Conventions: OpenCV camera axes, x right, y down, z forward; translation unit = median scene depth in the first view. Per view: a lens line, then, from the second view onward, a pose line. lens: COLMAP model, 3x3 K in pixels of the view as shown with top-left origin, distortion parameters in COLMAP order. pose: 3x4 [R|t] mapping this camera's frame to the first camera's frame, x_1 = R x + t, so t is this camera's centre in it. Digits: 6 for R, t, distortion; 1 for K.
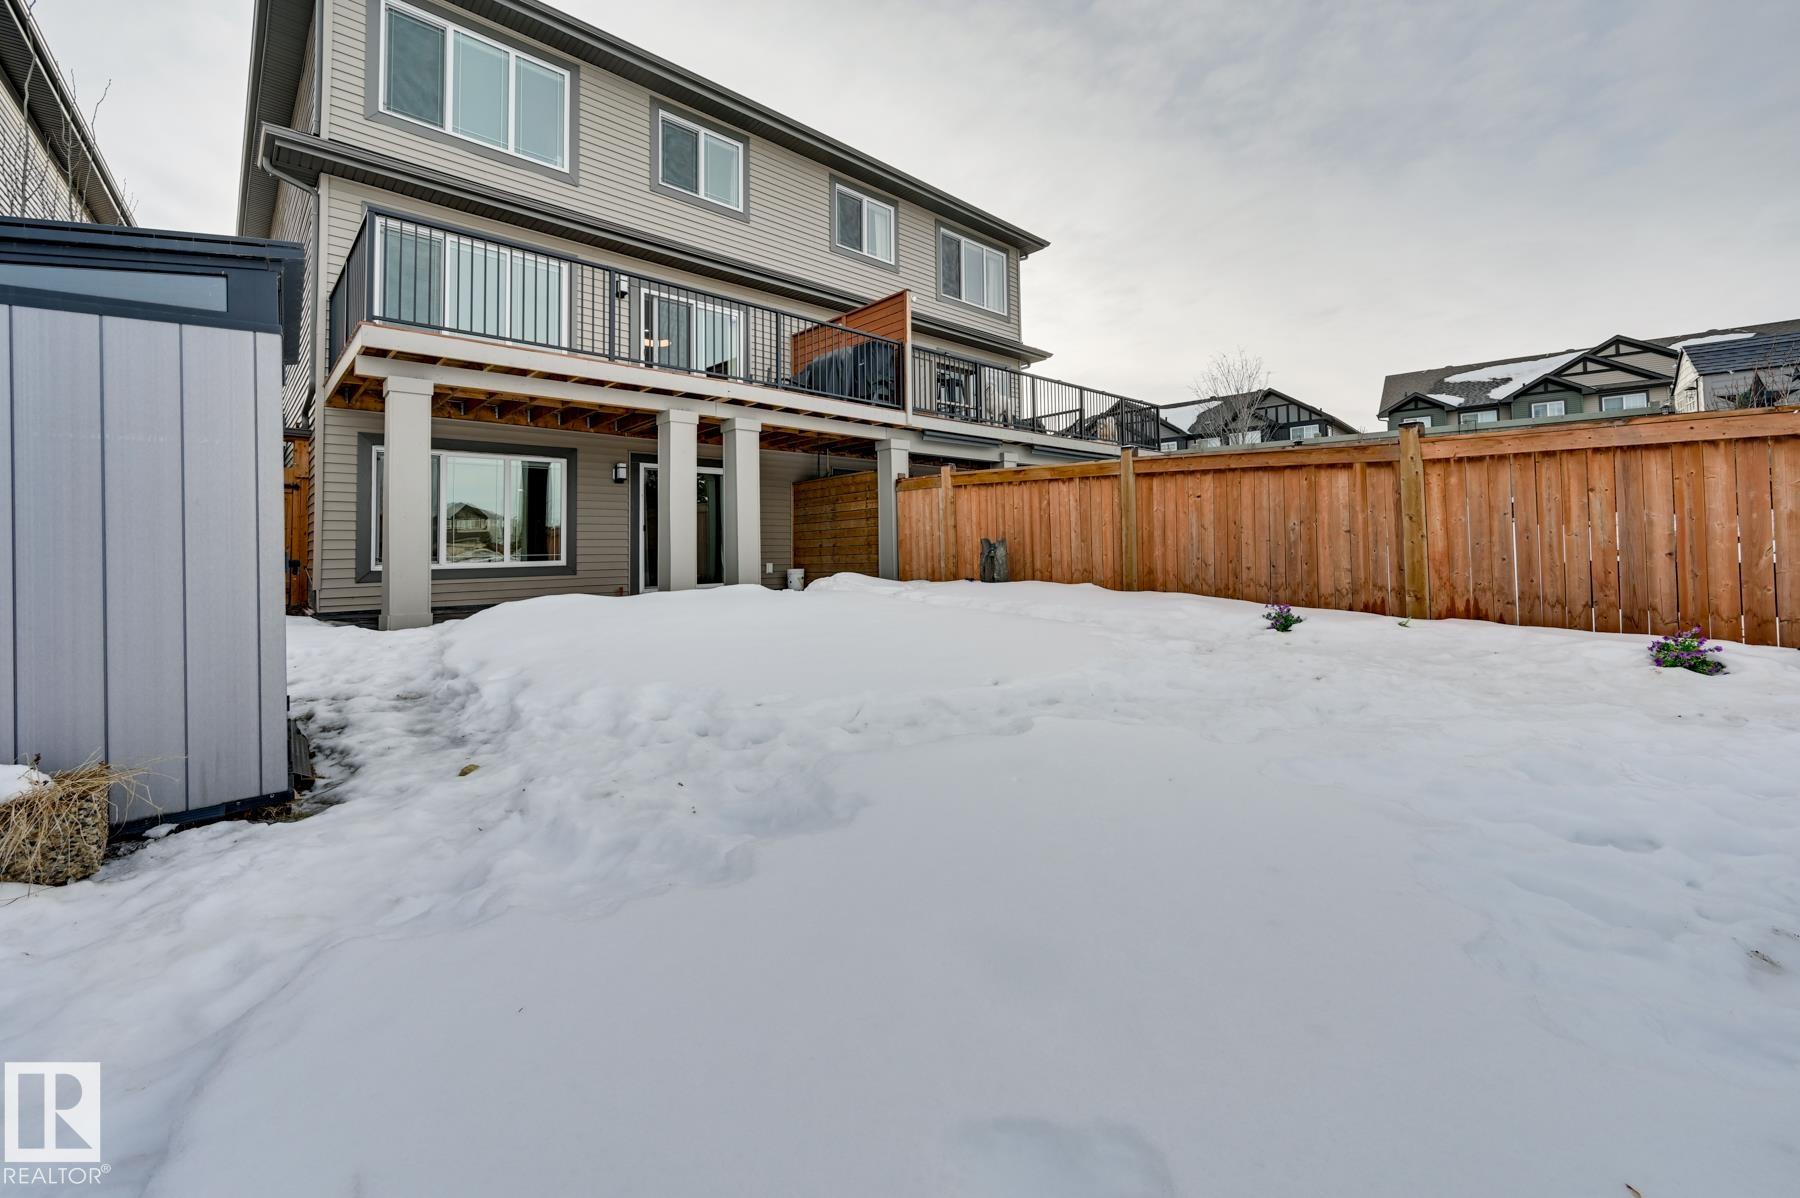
lens RADIAL K [[734.8, 0, 903.1], [0, 734.8, 534.5], [0, 0, 1]] dist [-0.002945, -0.000162]
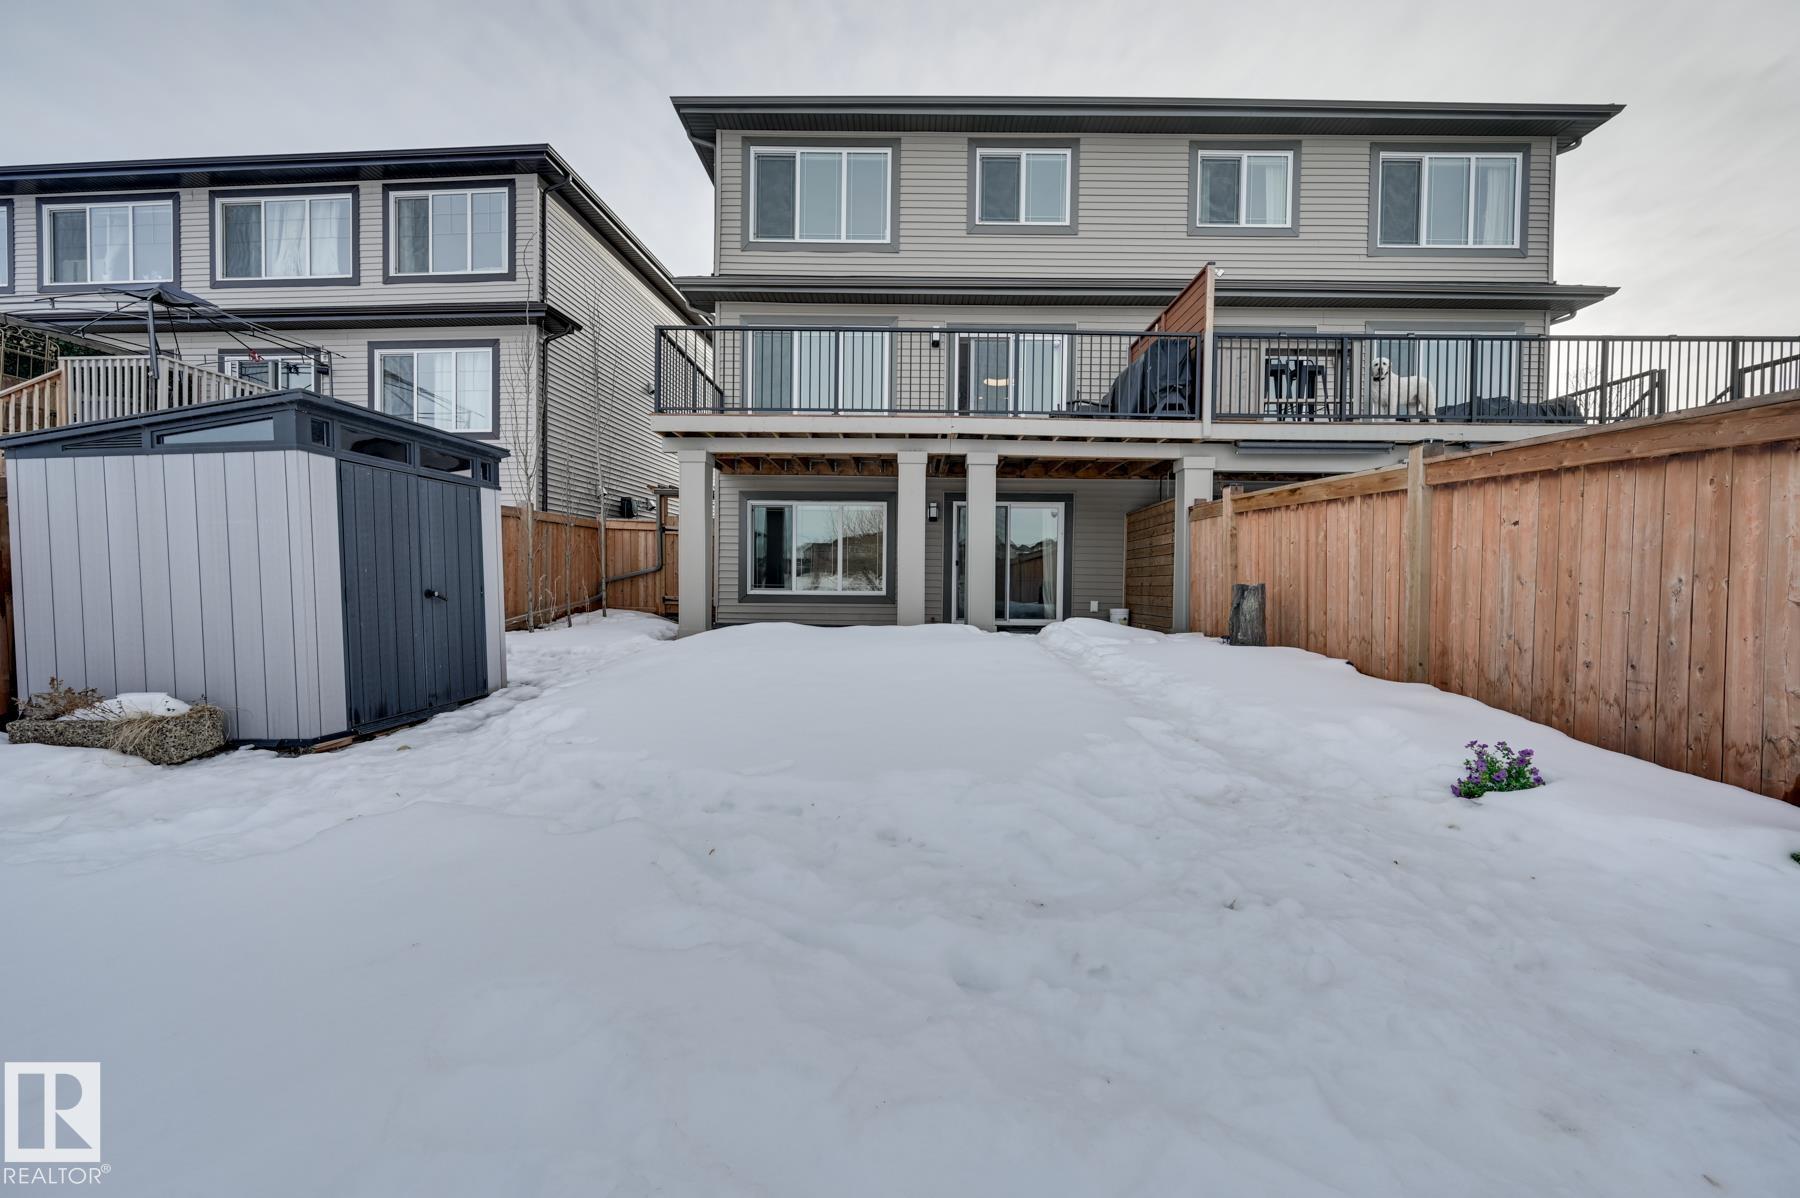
lens RADIAL K [[703.2, 0, 900.0], [0, 703.2, 599.0], [0, 0, 1]] dist [-0.000369, -0.000035]
pose [[0.720727, 0.046761, -0.691640, 0.332014], [-0.009652, 0.998302, 0.057437, -0.016049], [0.693151, -0.034720, 0.719955, 0.235423]]
